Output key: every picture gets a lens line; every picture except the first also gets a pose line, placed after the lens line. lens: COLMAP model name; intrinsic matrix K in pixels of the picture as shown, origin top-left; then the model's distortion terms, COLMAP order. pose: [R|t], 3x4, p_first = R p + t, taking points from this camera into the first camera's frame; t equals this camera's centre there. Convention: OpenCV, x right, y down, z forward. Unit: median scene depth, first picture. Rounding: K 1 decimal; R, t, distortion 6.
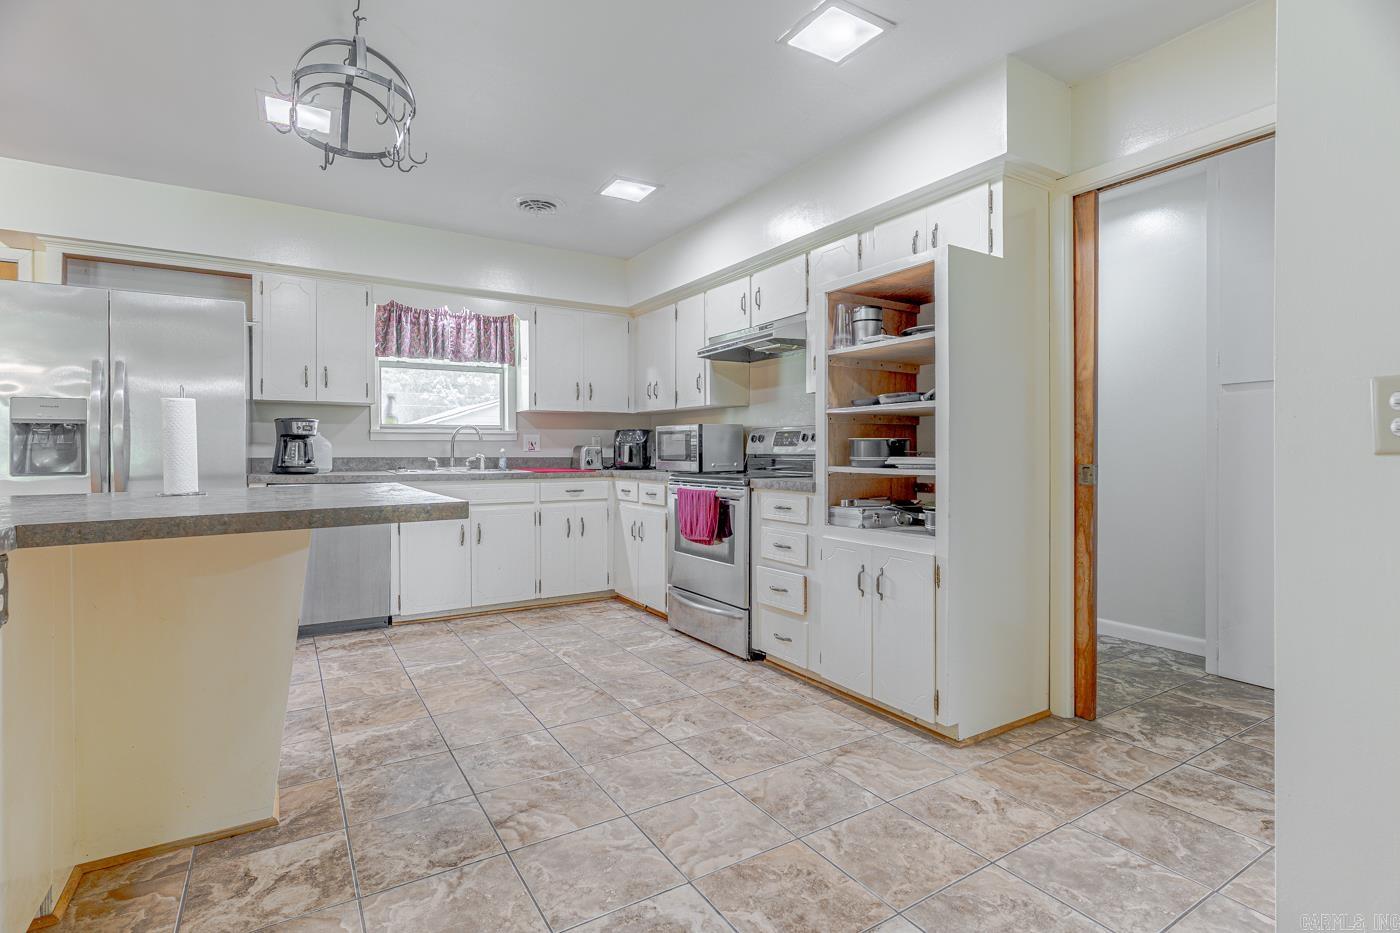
lens RADIAL K [[668.5, 0, 692.6], [0, 668.5, 451.0], [0, 0, 1]] dist [0.000847, 0.000356]
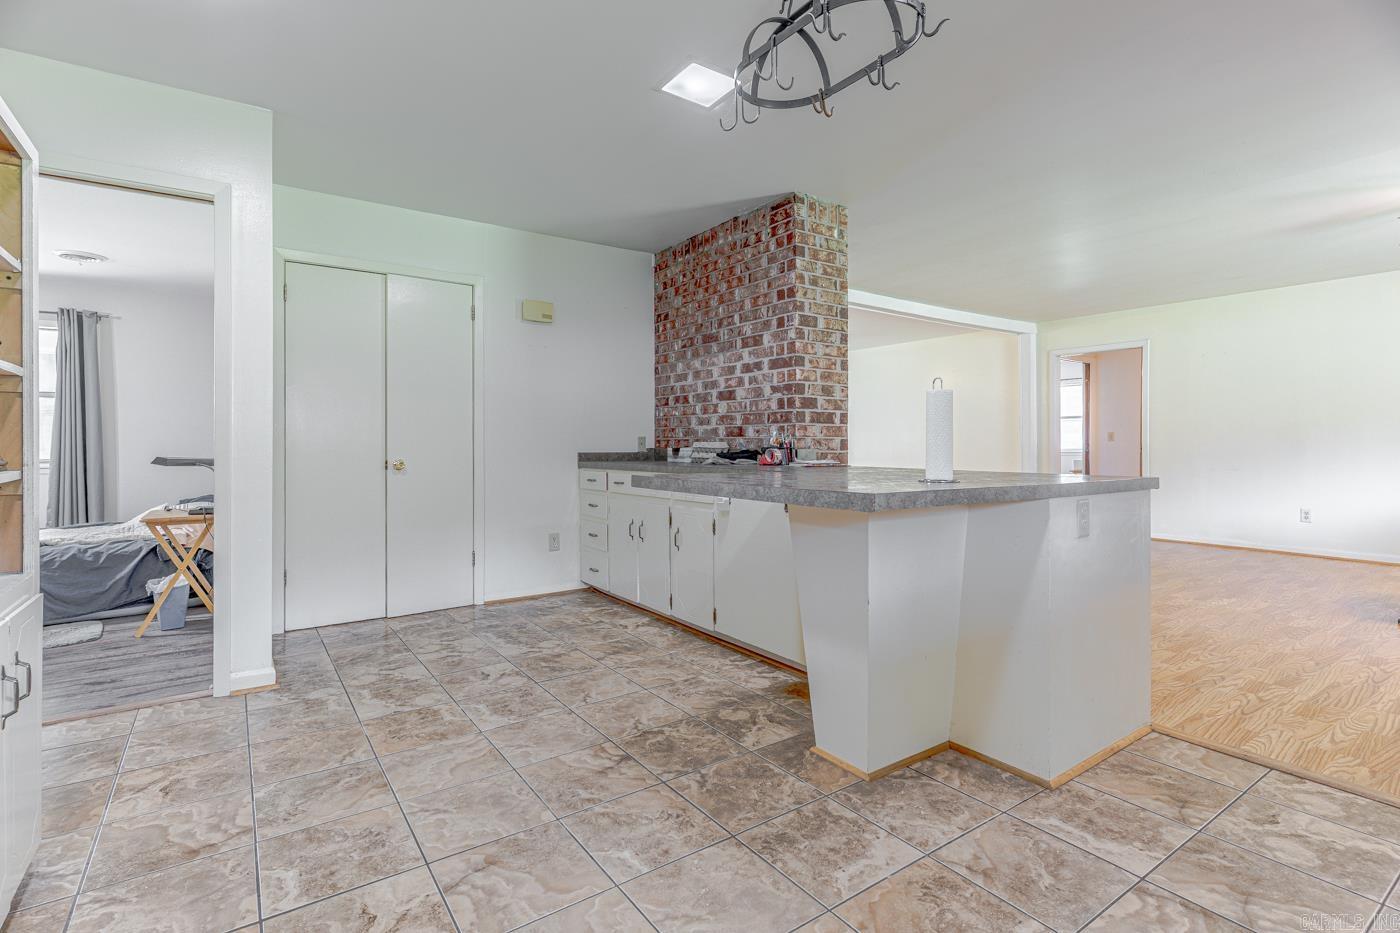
lens RADIAL K [[669.4, 0, 695.3], [0, 669.4, 443.8], [0, 0, 1]] dist [-0.000183, 0.000072]
pose [[-0.998469, 0.002043, -0.055269, -0.260731], [0.001899, 0.999995, 0.002661, 0.000989], [0.055274, 0.002552, -0.998468, 1.640416]]
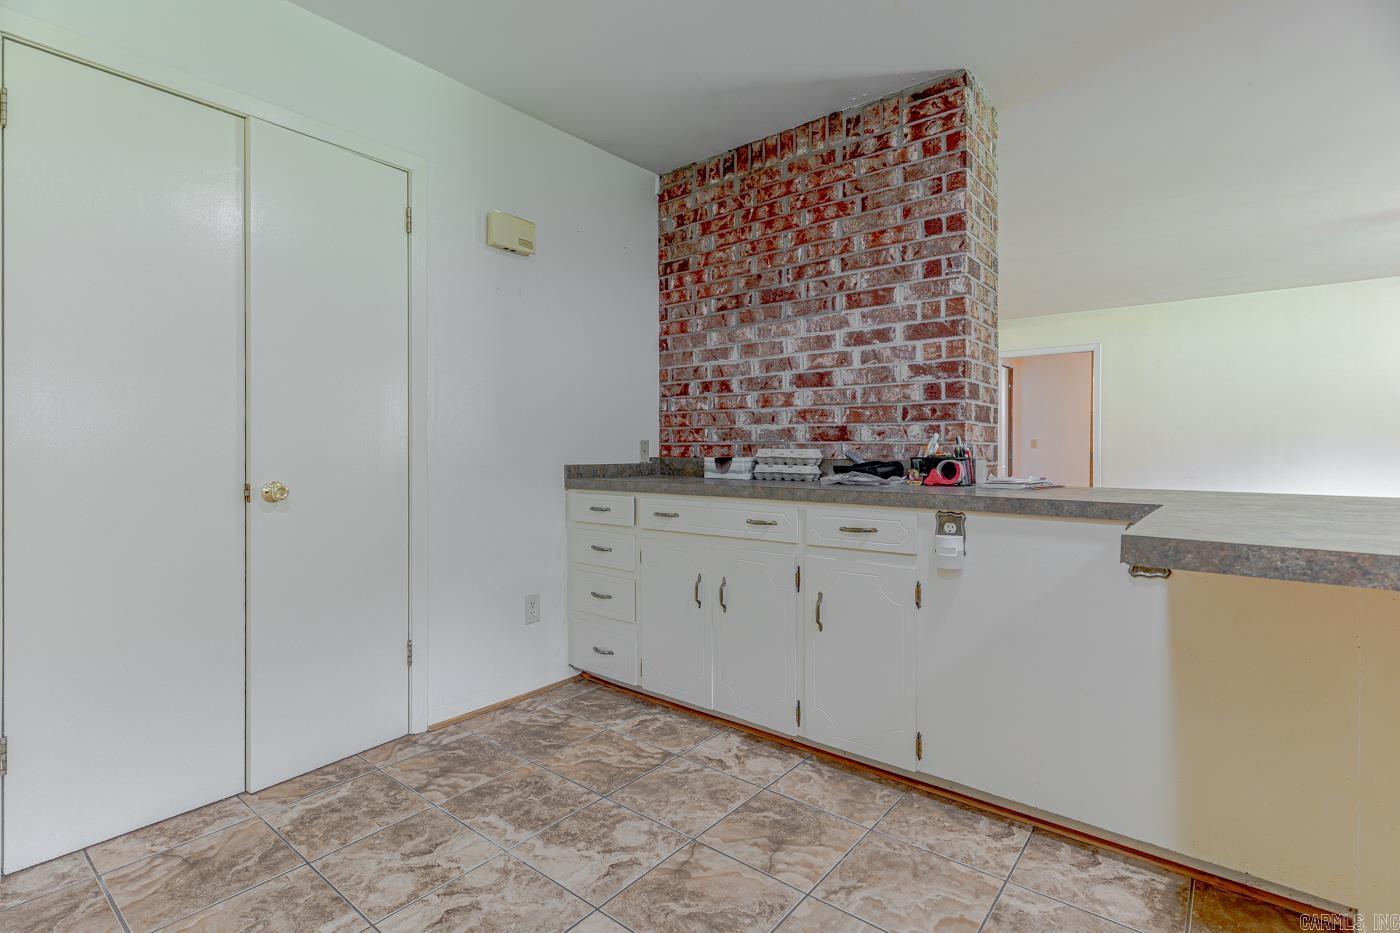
lens RADIAL K [[668.5, 0, 692.6], [0, 668.5, 451.0], [0, 0, 1]] dist [0.000847, 0.000356]
pose [[-0.945657, 0.000484, -0.325167, 0.142201], [-0.001356, 0.999984, 0.005435, -0.001356], [0.325164, 0.005581, -0.945641, 0.943594]]
